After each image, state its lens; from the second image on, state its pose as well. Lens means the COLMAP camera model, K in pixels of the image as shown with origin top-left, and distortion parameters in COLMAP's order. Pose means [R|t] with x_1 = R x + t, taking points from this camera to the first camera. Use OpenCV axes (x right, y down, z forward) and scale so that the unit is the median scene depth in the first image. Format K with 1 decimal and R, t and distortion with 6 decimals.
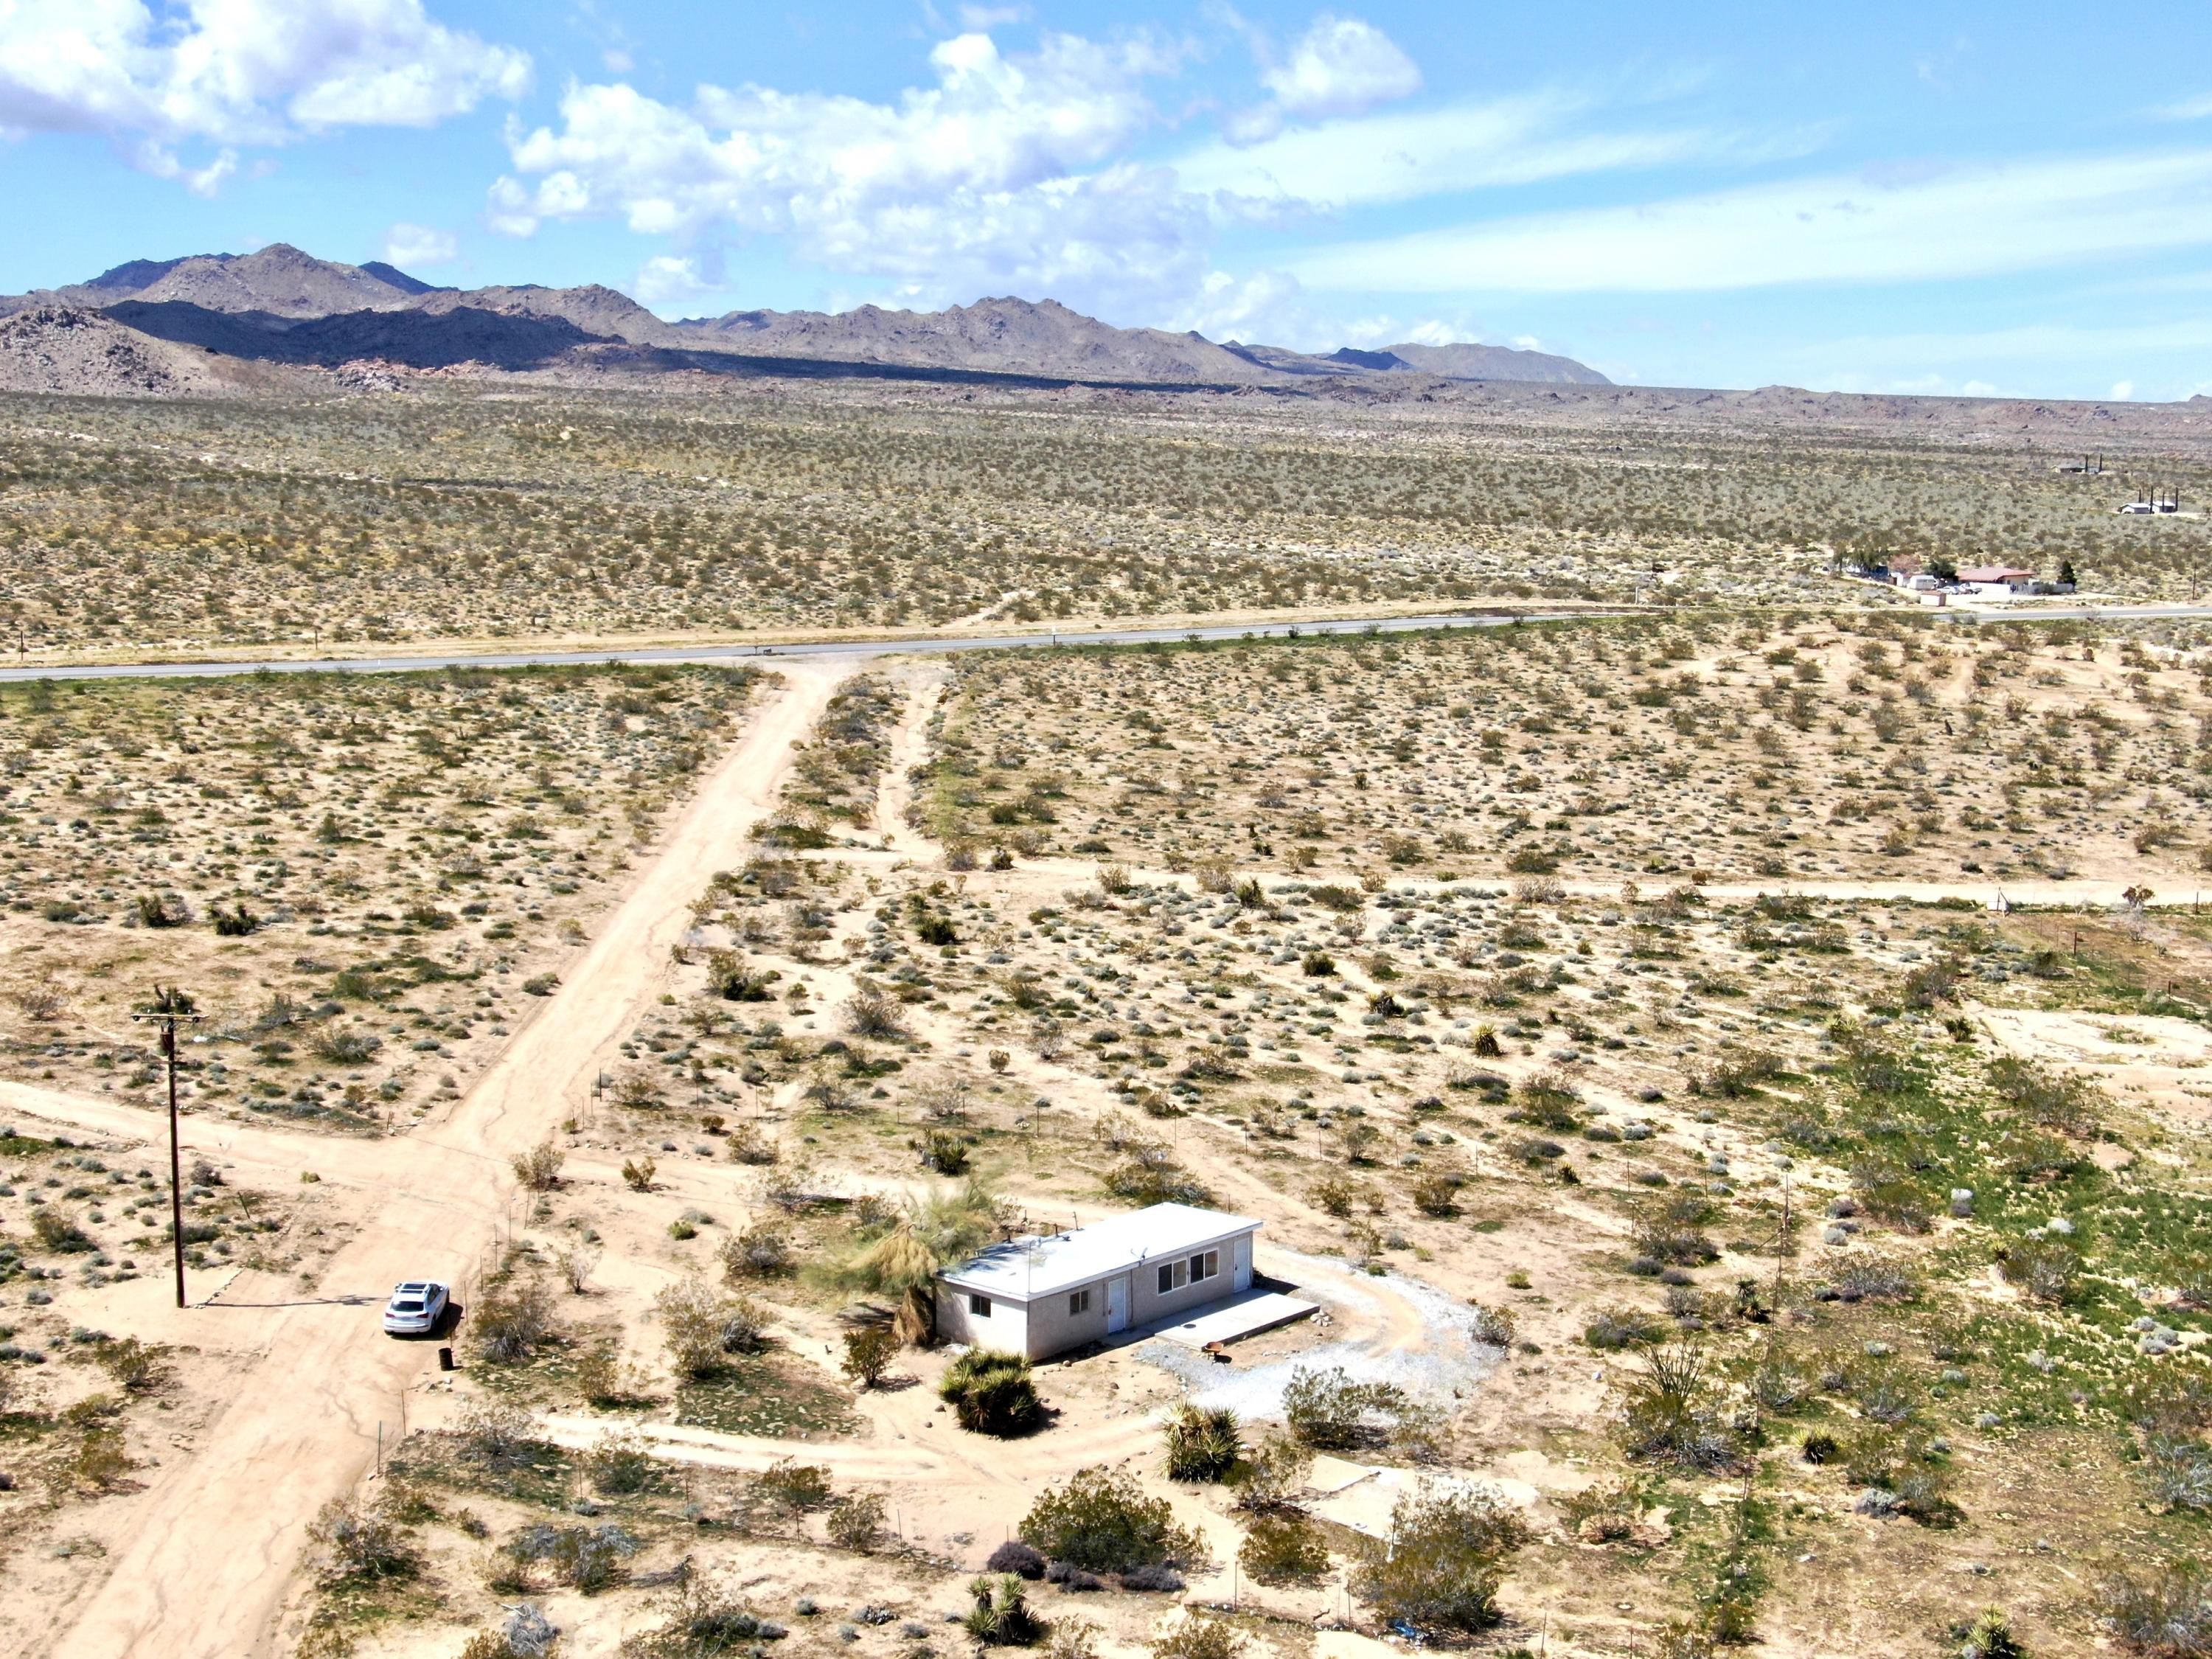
lens RADIAL K [[2728.8, 0, 1108.0], [0, 2728.8, 827.6], [0, 0, 1]] dist [0.094254, 0.000000]
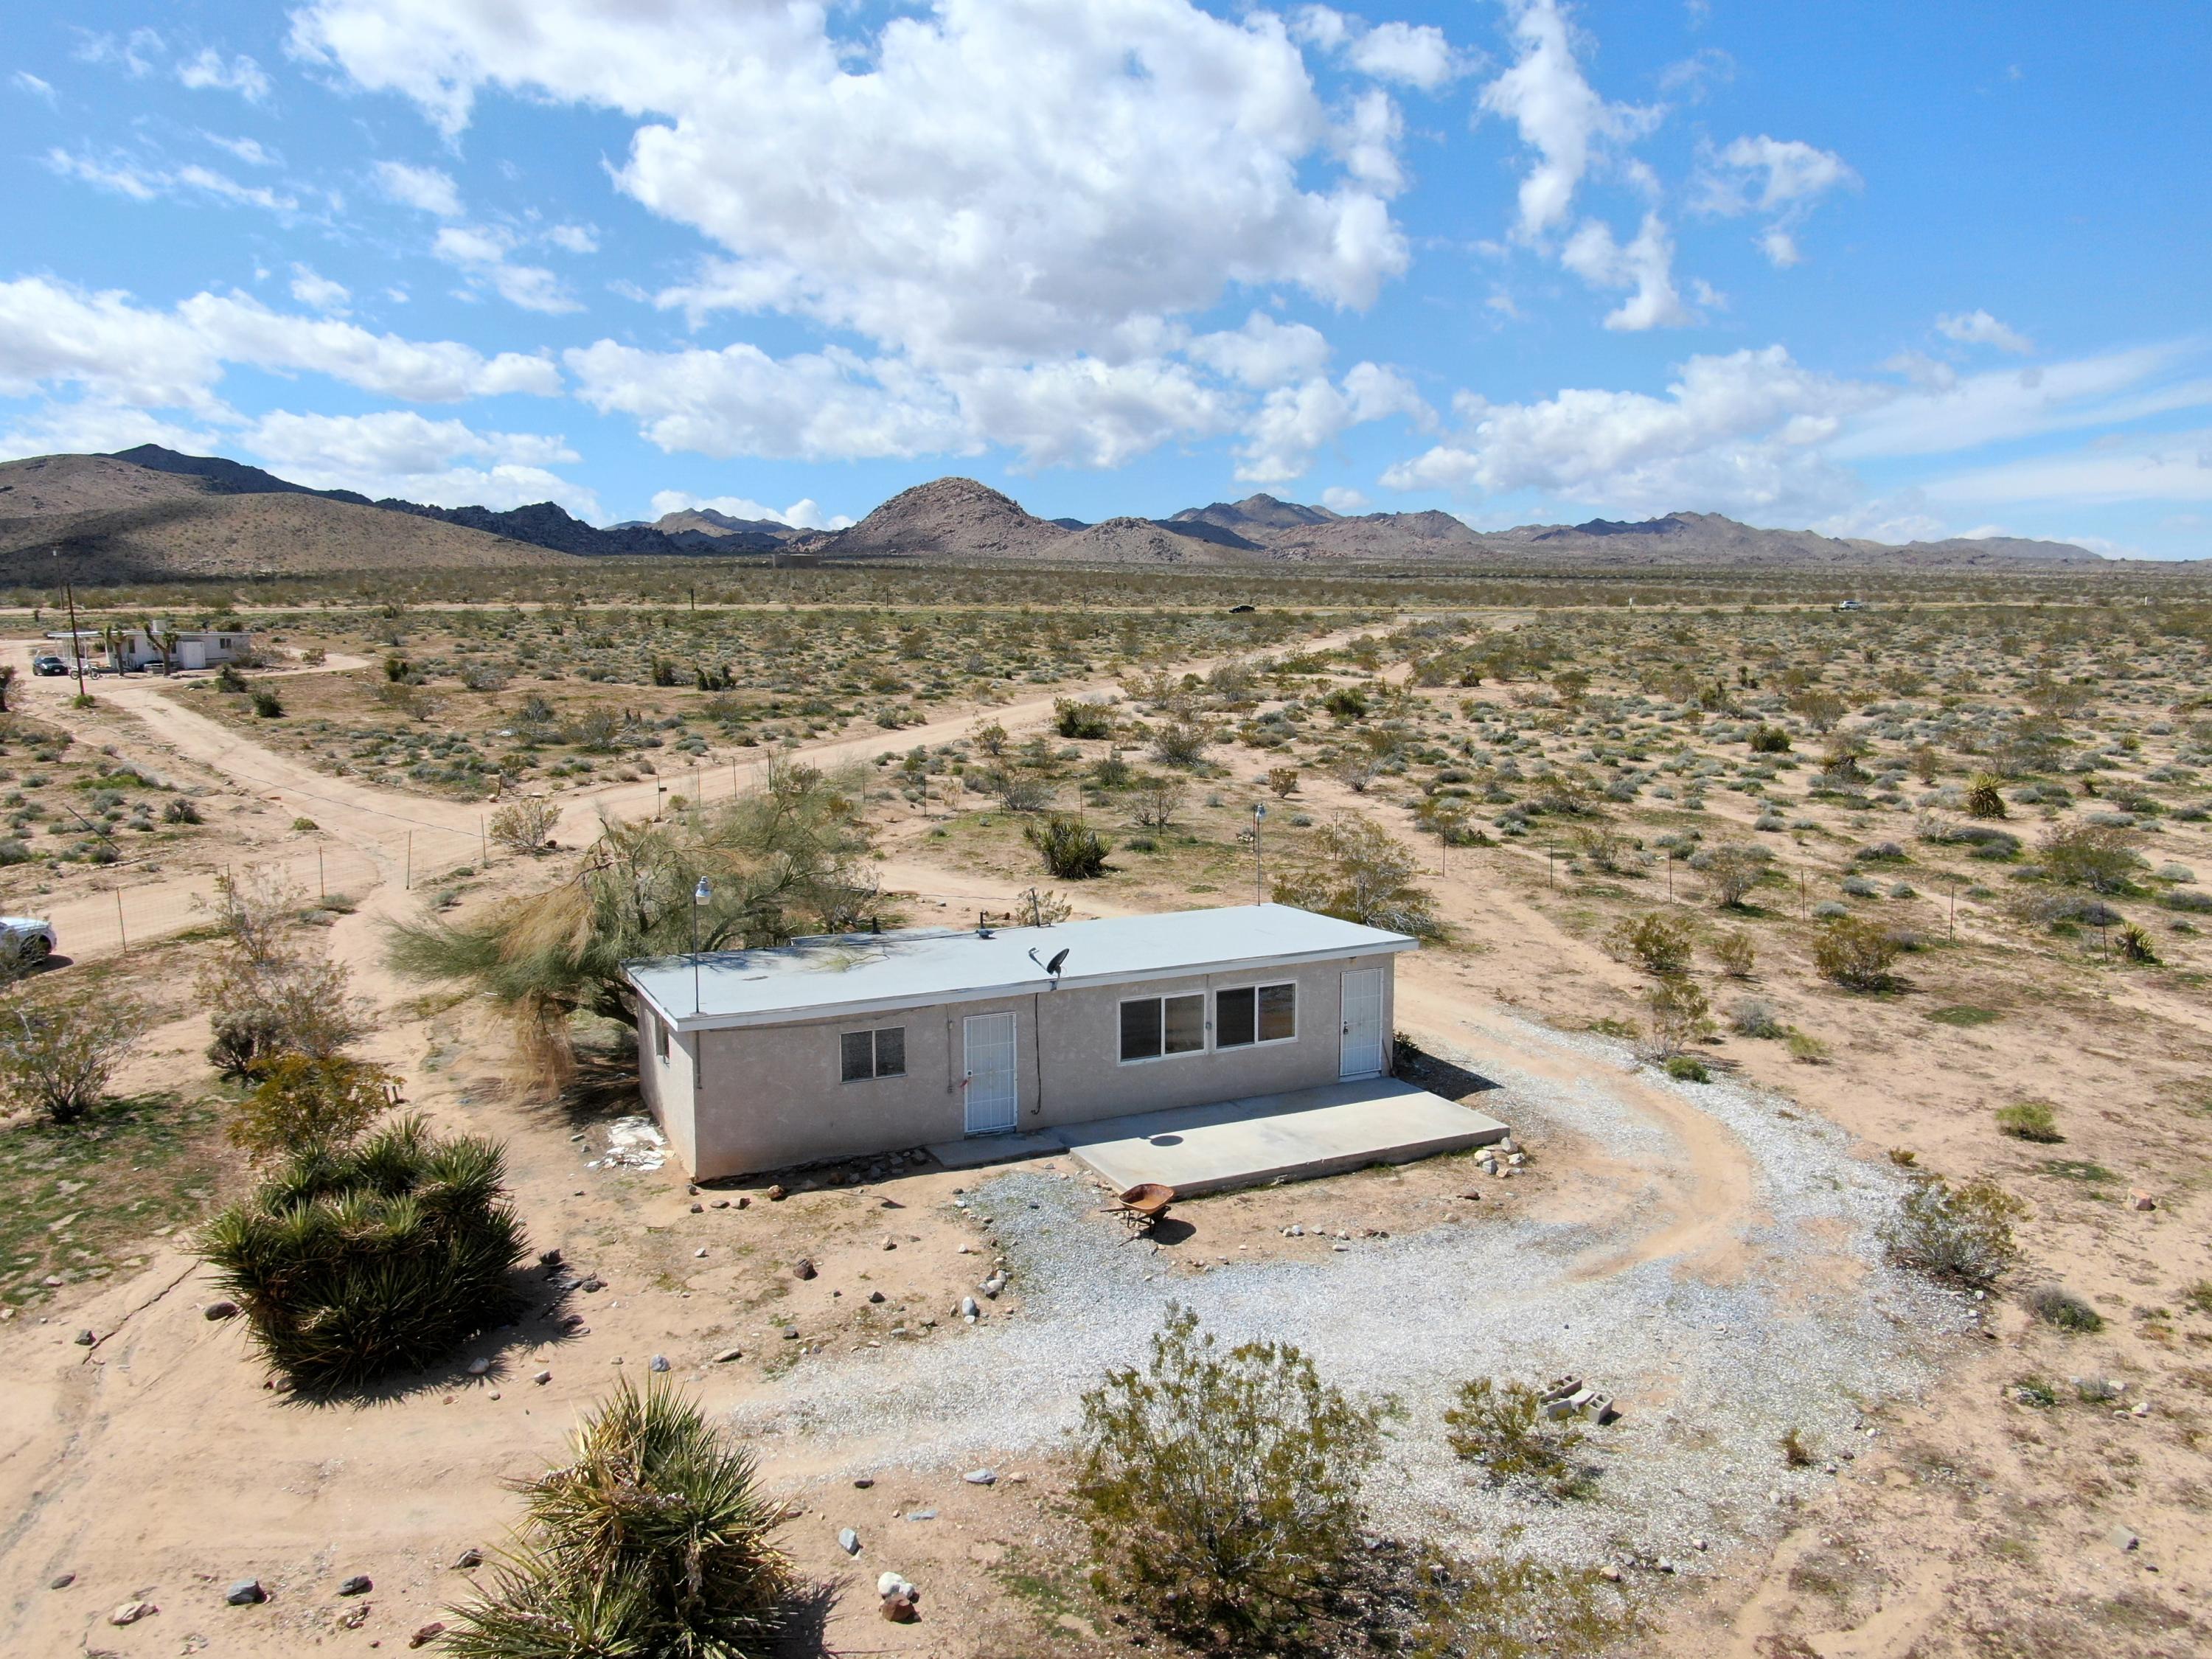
lens RADIAL K [[1572.9, 0, 1116.4], [0, 1572.9, 820.6], [0, 0, 1]] dist [-0.017620, 0.001467]
pose [[0.928392, 0.041846, -0.369240, 0.092240], [-0.043076, 0.999060, 0.004919, 0.107630], [0.369098, 0.011339, 0.929321, 0.629746]]
